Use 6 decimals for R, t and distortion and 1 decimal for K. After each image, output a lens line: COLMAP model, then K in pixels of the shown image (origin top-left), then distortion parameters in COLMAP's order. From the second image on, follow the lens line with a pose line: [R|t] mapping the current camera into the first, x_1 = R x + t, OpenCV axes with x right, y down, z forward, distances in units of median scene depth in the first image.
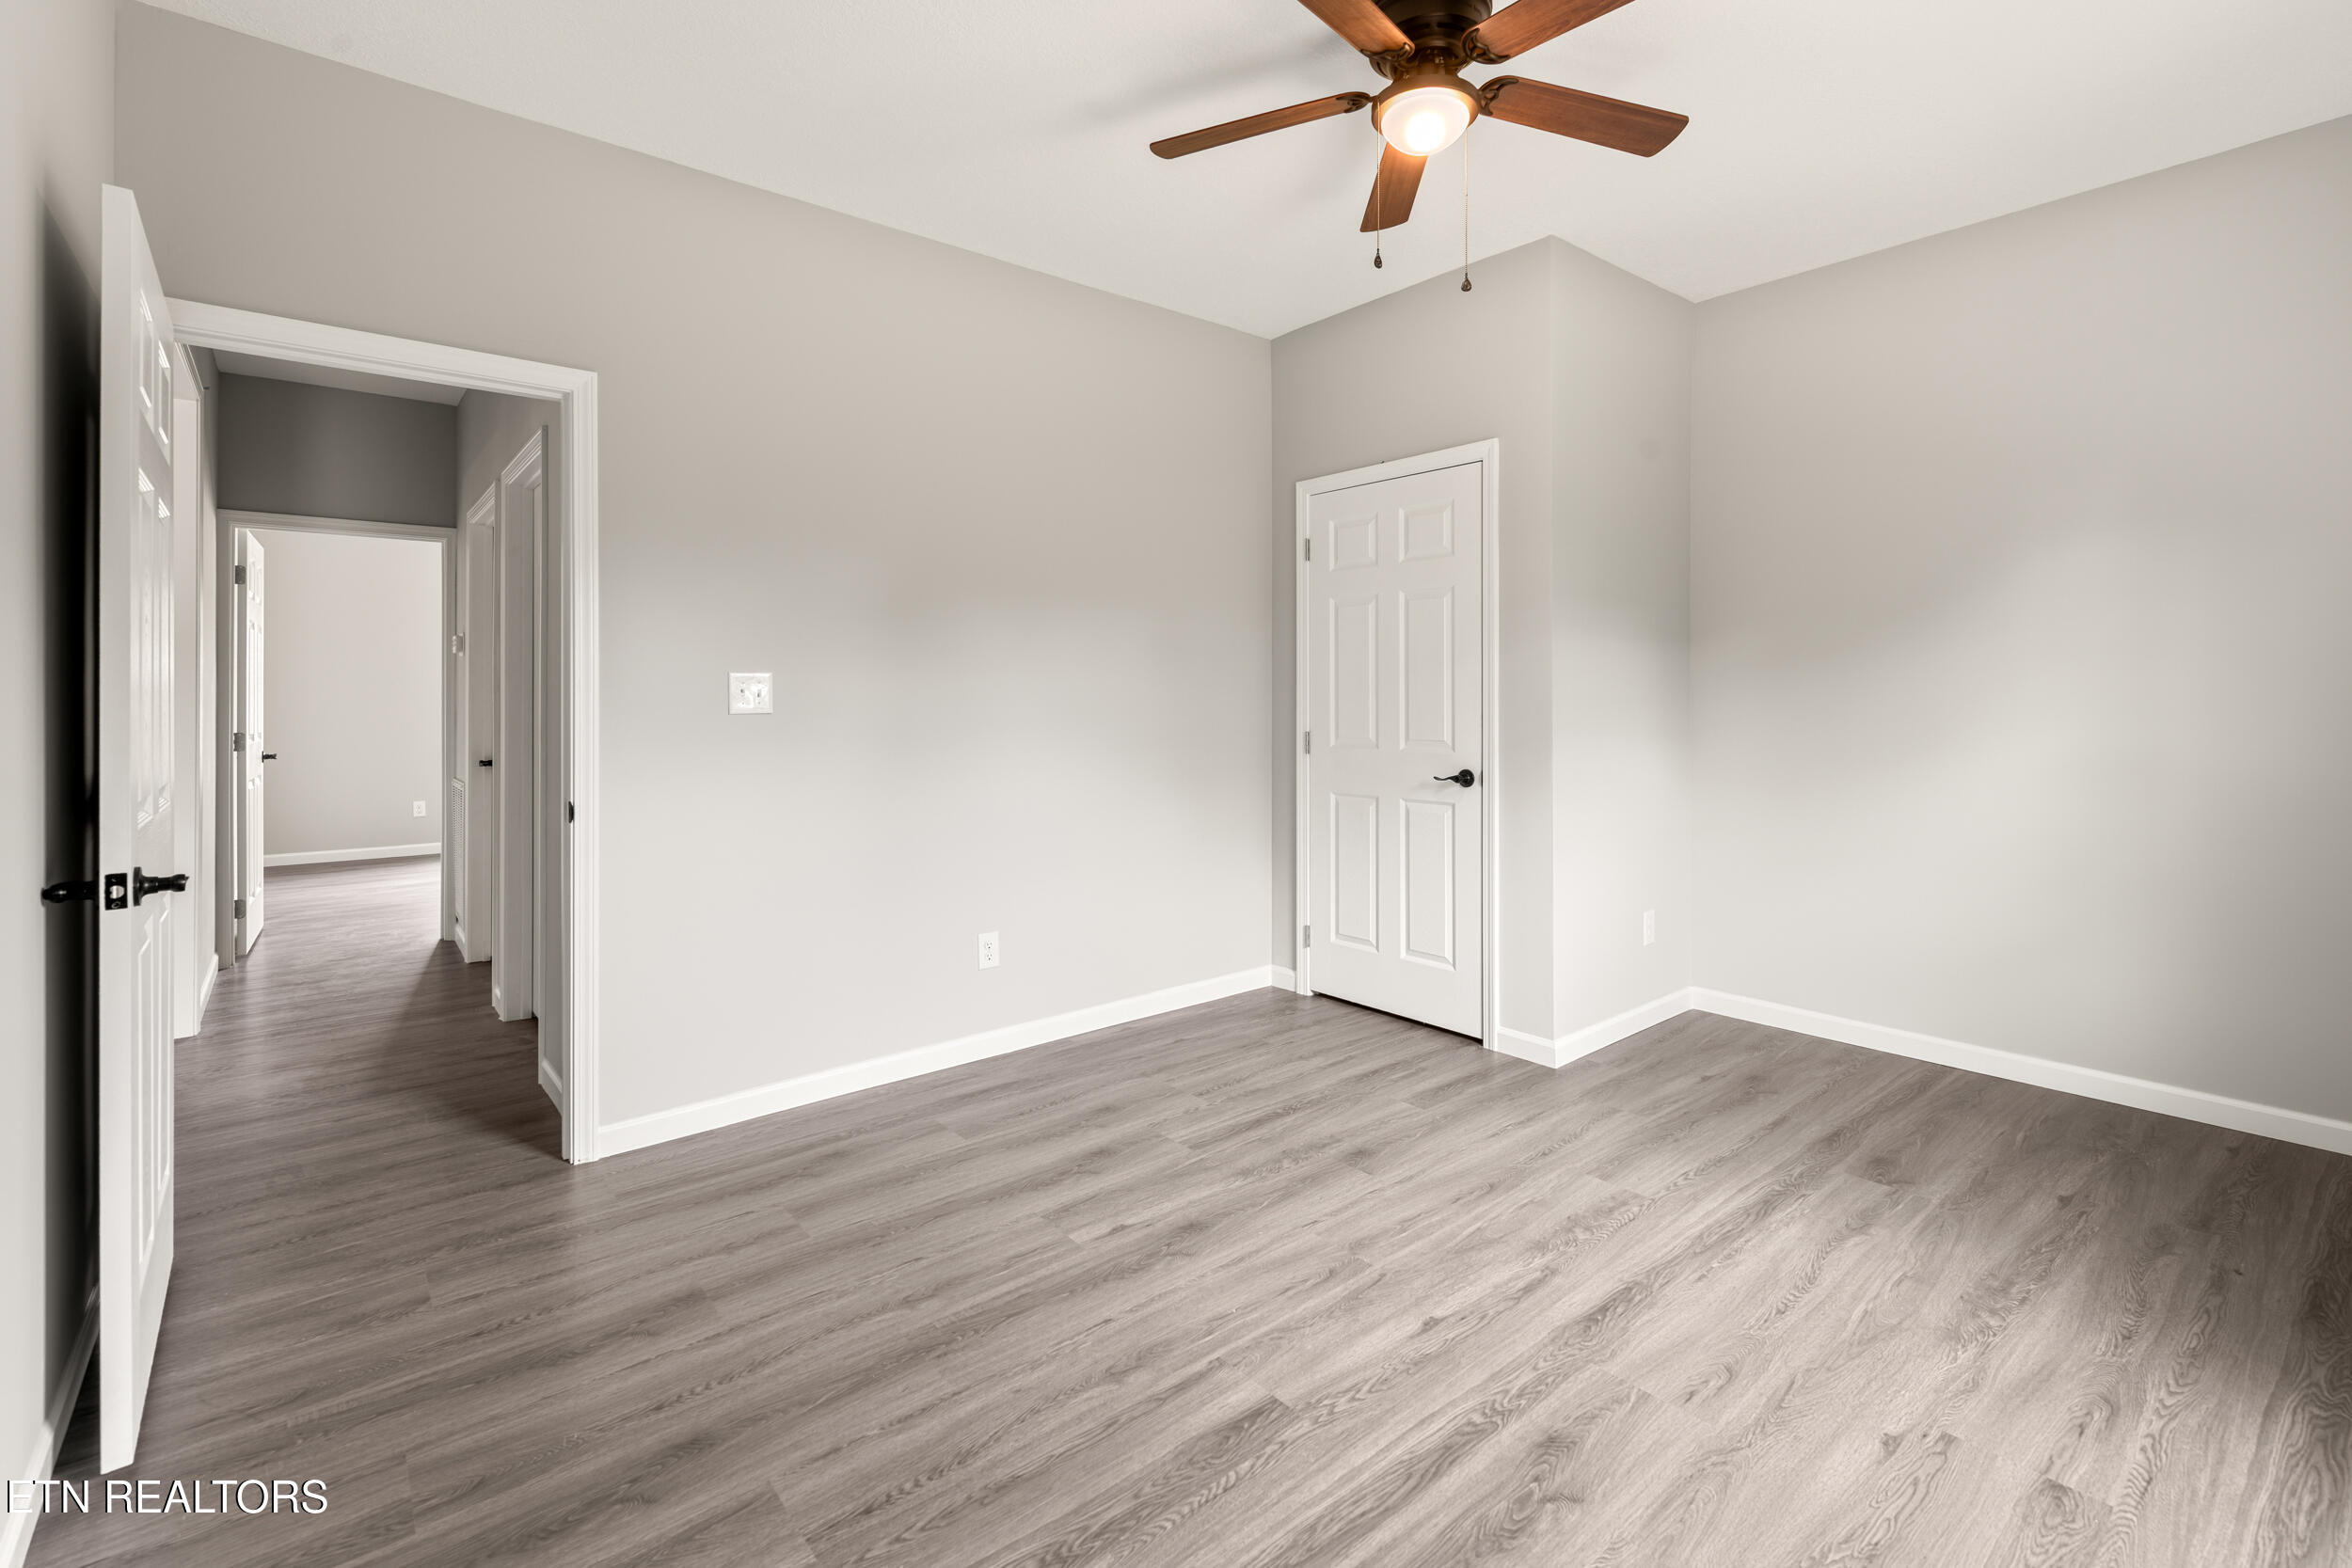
lens RADIAL K [[1029.3, 0, 1171.2], [0, 1029.3, 764.4], [0, 0, 1]] dist [0.002323, 0.000554]
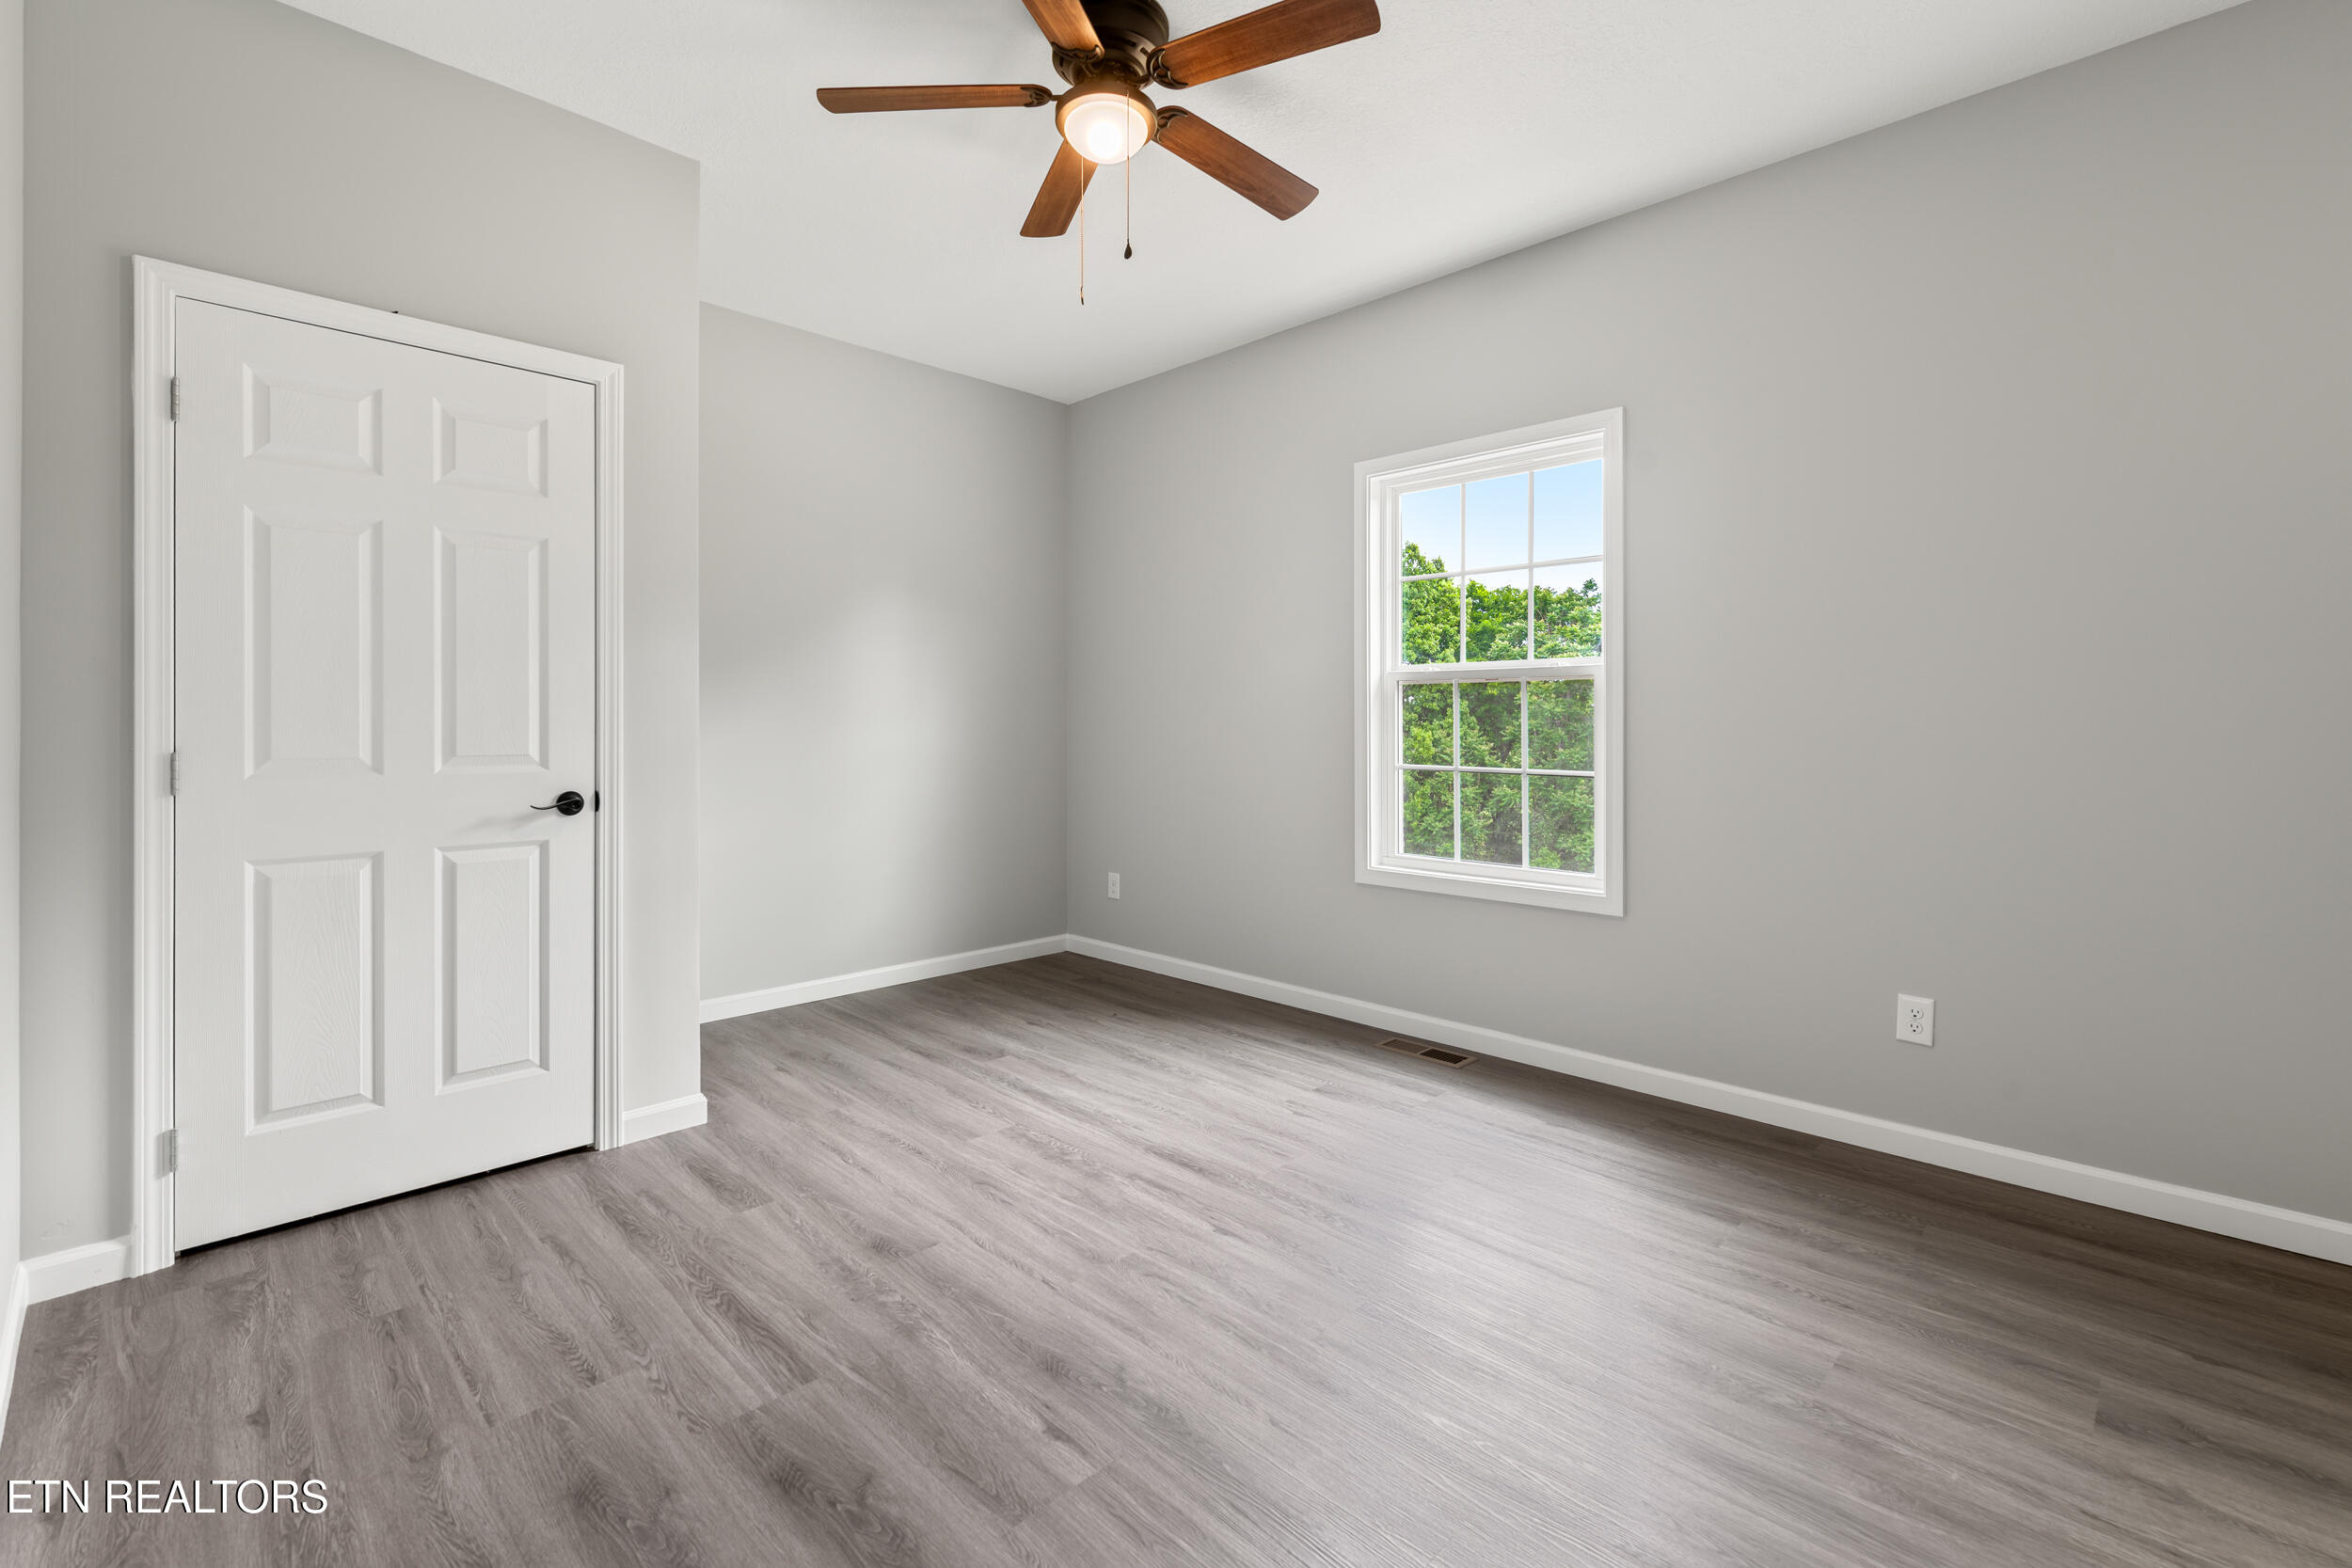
lens RADIAL K [[1029.3, 0, 1145.7], [0, 1029.3, 717.0], [0, 0, 1]] dist [0.002323, 0.000554]
pose [[-0.082774, 0.012306, 0.996492, -0.683829], [0.062068, 0.998046, -0.007169, -0.025039], [-0.994634, 0.061257, -0.083376, 0.868813]]
